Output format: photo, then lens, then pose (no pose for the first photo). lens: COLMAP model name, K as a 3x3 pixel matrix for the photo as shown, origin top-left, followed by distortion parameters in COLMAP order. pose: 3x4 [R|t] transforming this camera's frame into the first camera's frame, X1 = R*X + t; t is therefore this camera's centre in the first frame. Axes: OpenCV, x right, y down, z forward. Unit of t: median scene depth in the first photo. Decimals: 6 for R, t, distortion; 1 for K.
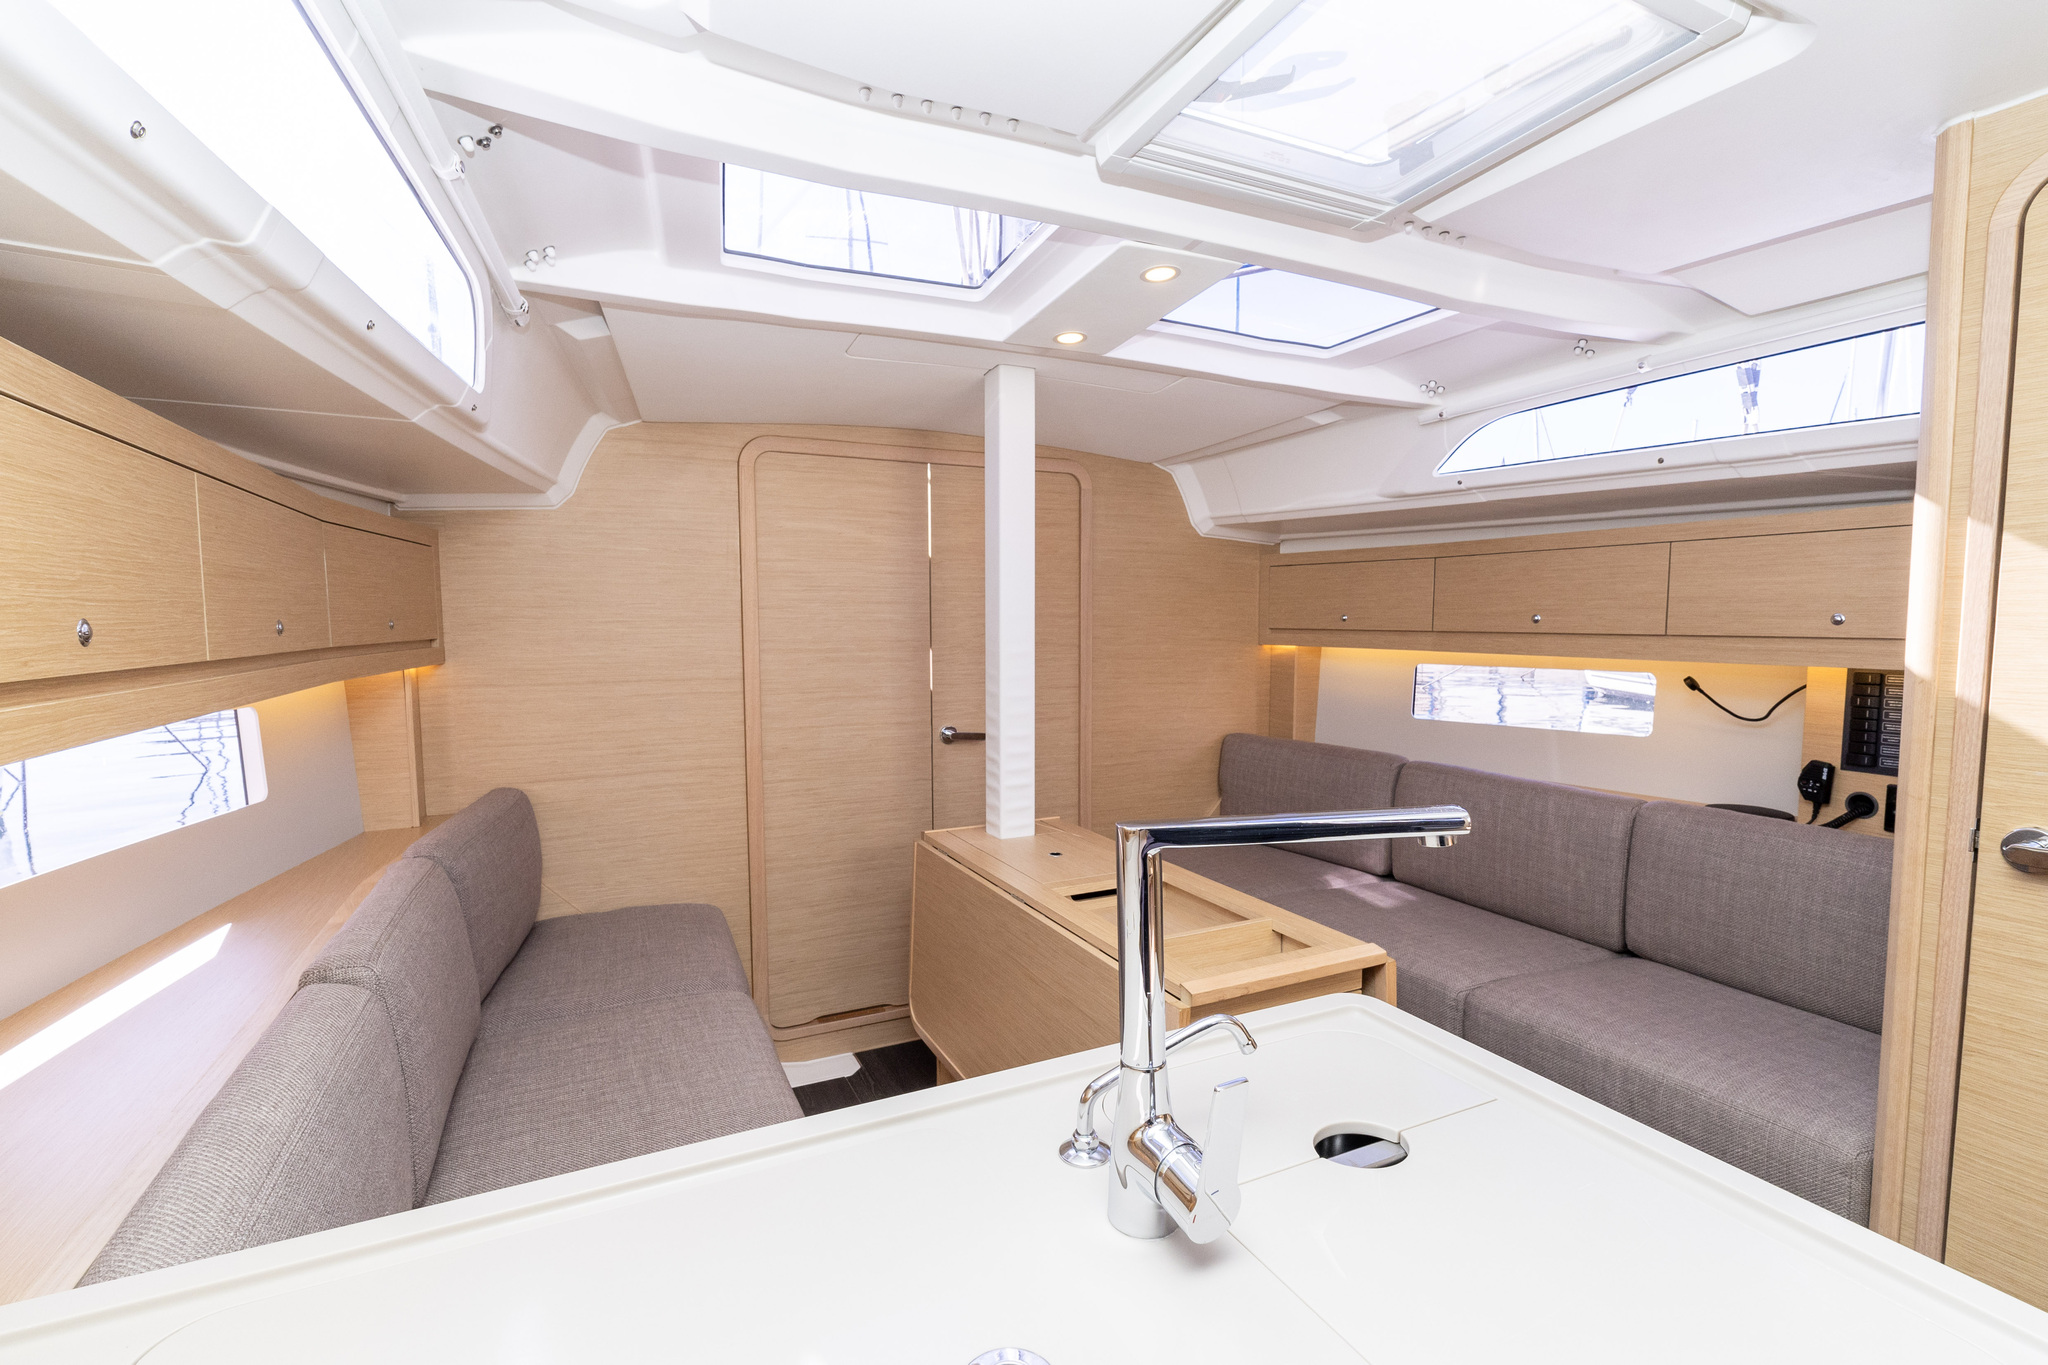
lens RADIAL K [[932.7, 0, 1023.4], [0, 932.7, 693.9], [0, 0, 1]] dist [0.002823, 0.000536]
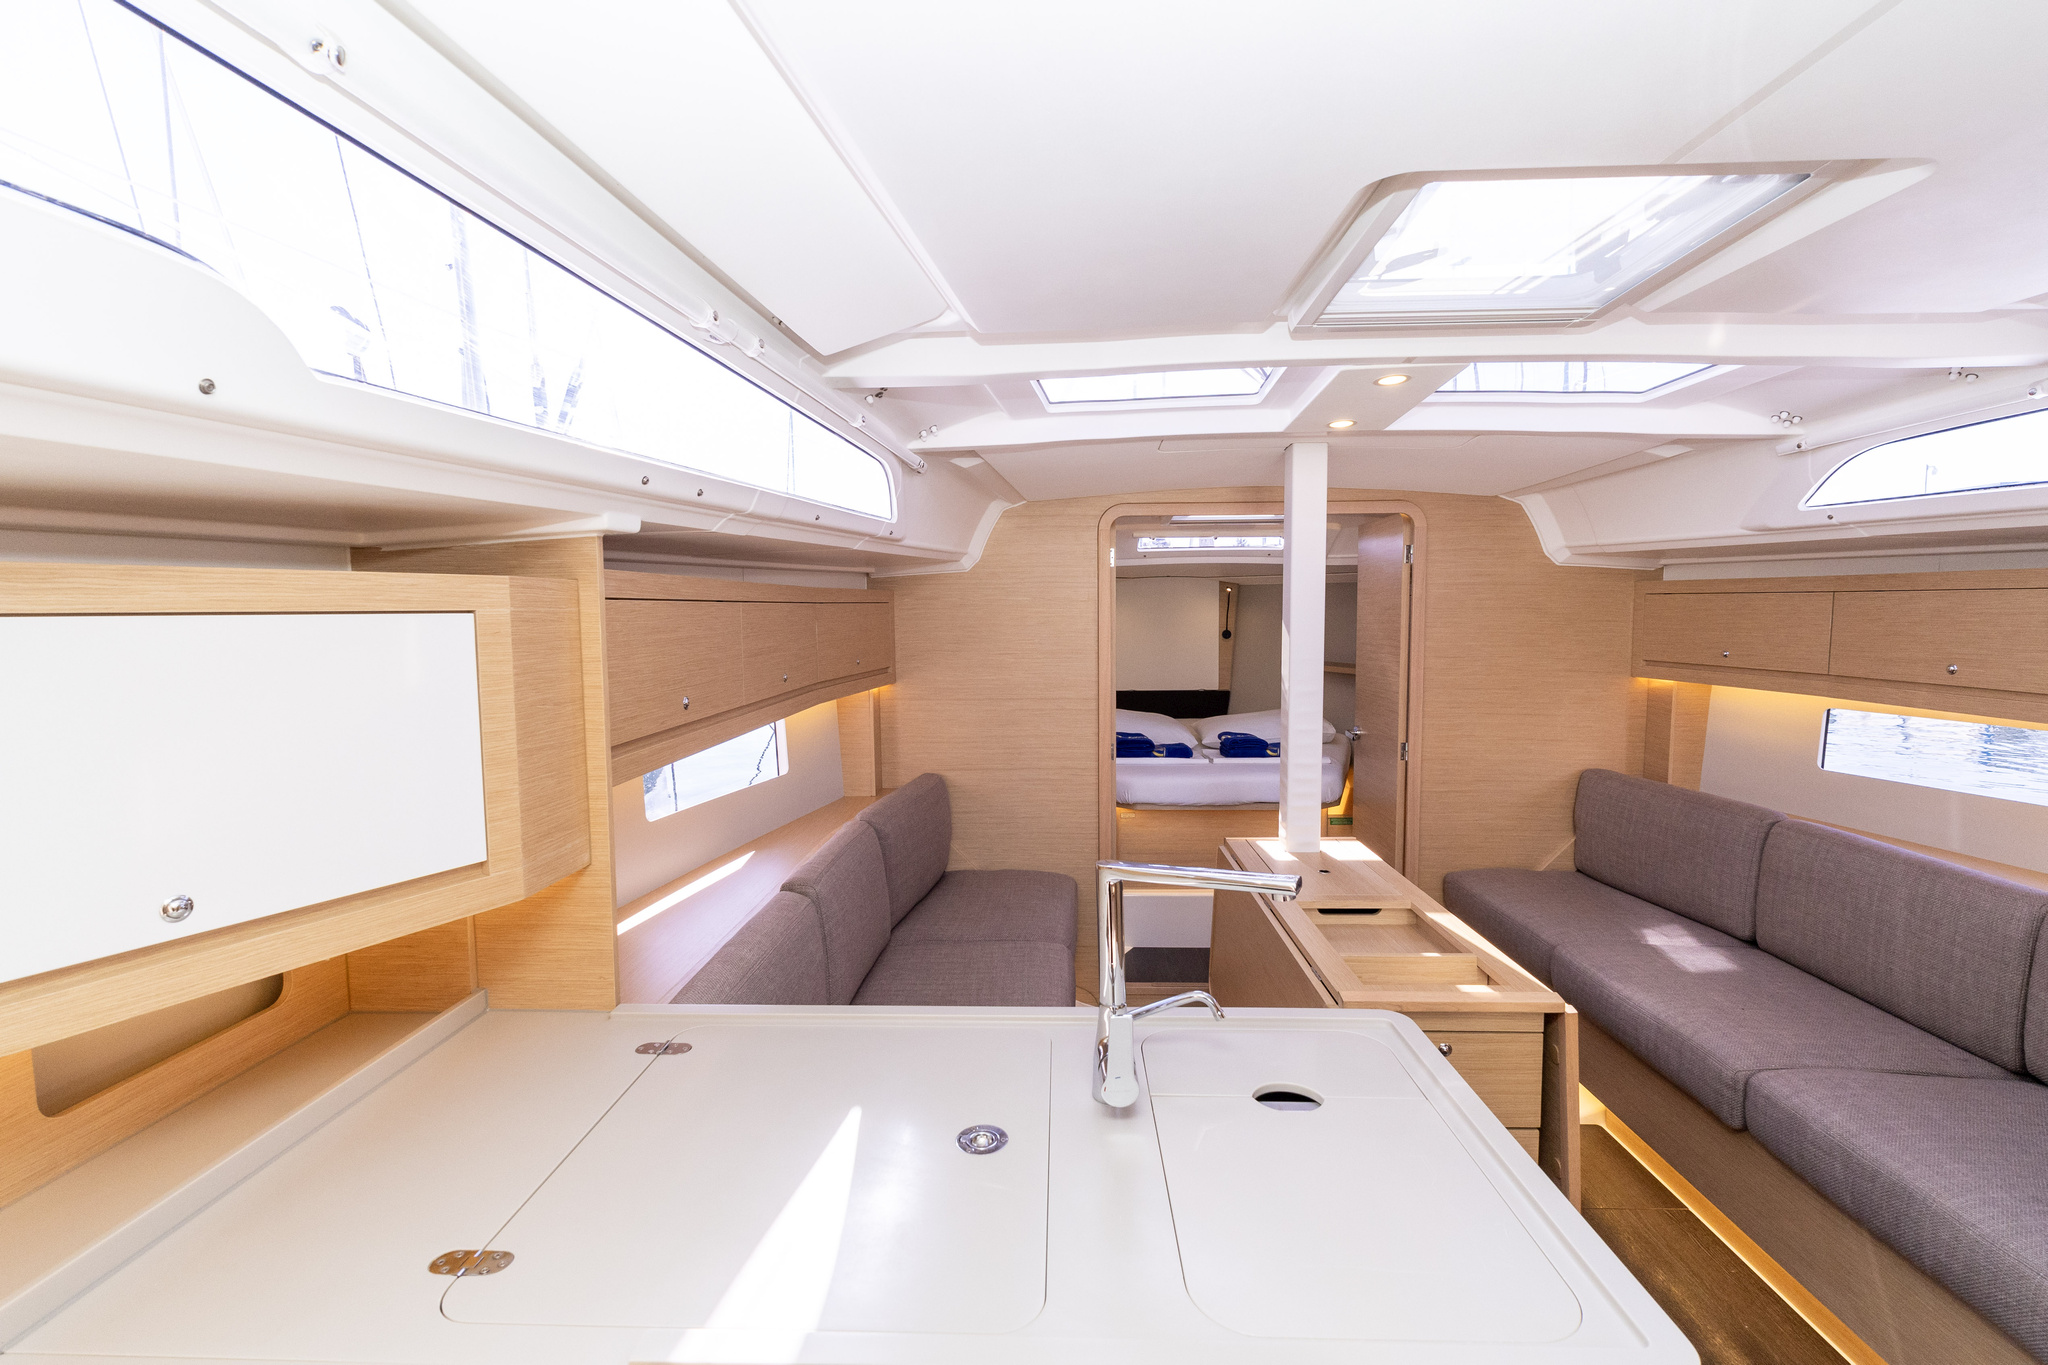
lens RADIAL K [[932.7, 0, 1034.1], [0, 932.7, 676.8], [0, 0, 1]] dist [0.002823, 0.000536]
pose [[0.884513, 0.031900, -0.465424, 0.227231], [-0.031326, 0.999469, 0.008970, -0.060716], [0.465463, 0.006646, 0.885042, -0.164207]]
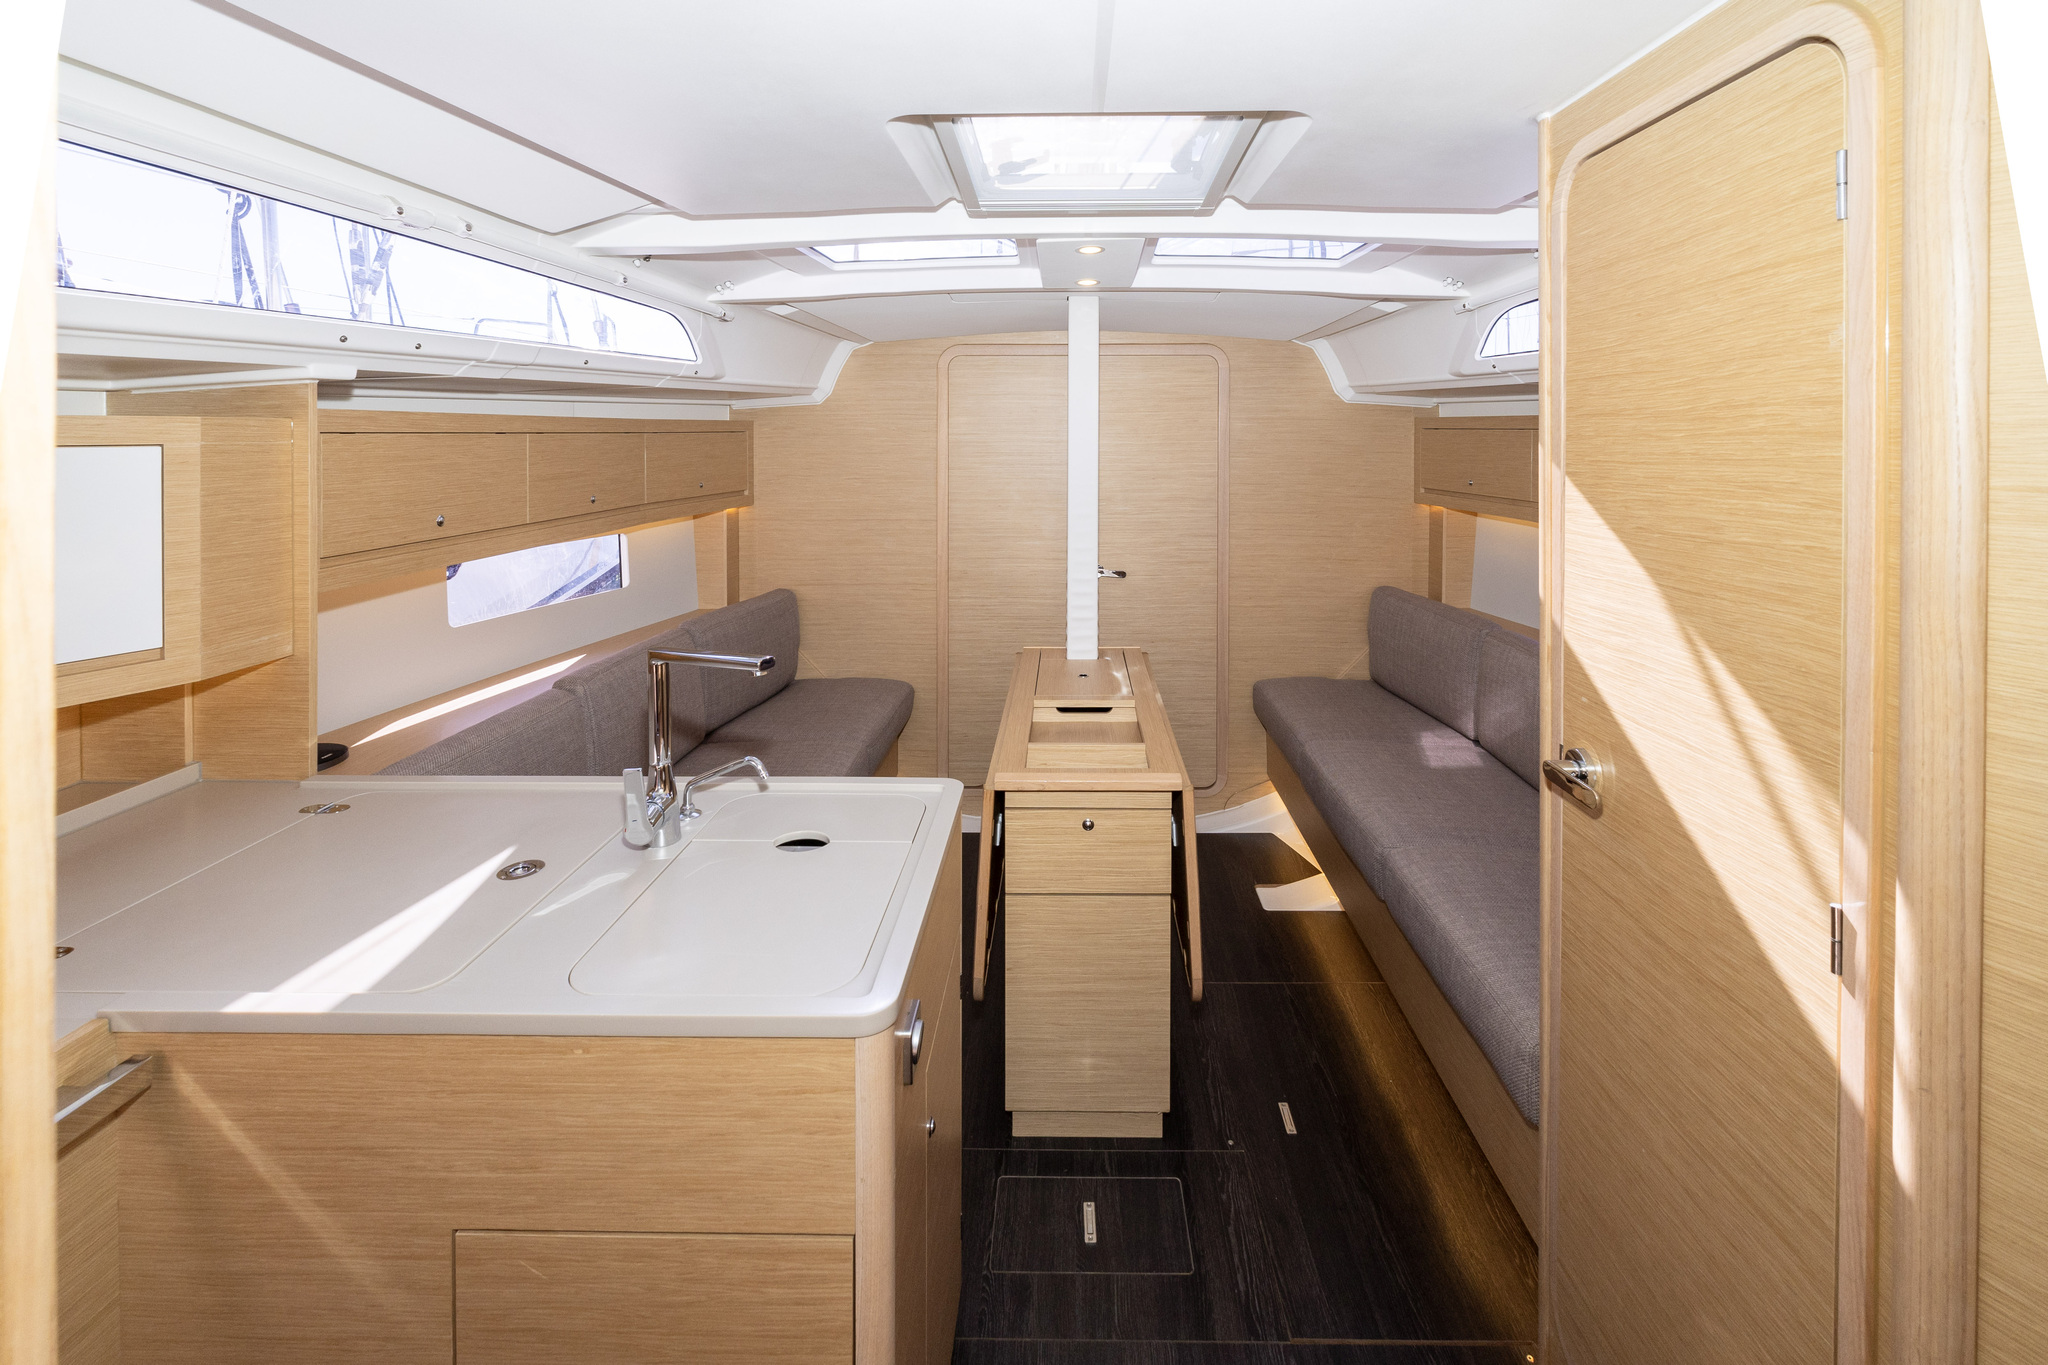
lens RADIAL K [[932.7, 0, 1095.5], [0, 932.7, 432.8], [0, 0, 1]] dist [0.002823, 0.000536]
pose [[0.893441, 0.004629, -0.449157, 0.575402], [-0.036843, 0.997333, -0.063008, -0.073792], [0.447668, 0.072842, 0.891228, -0.141701]]
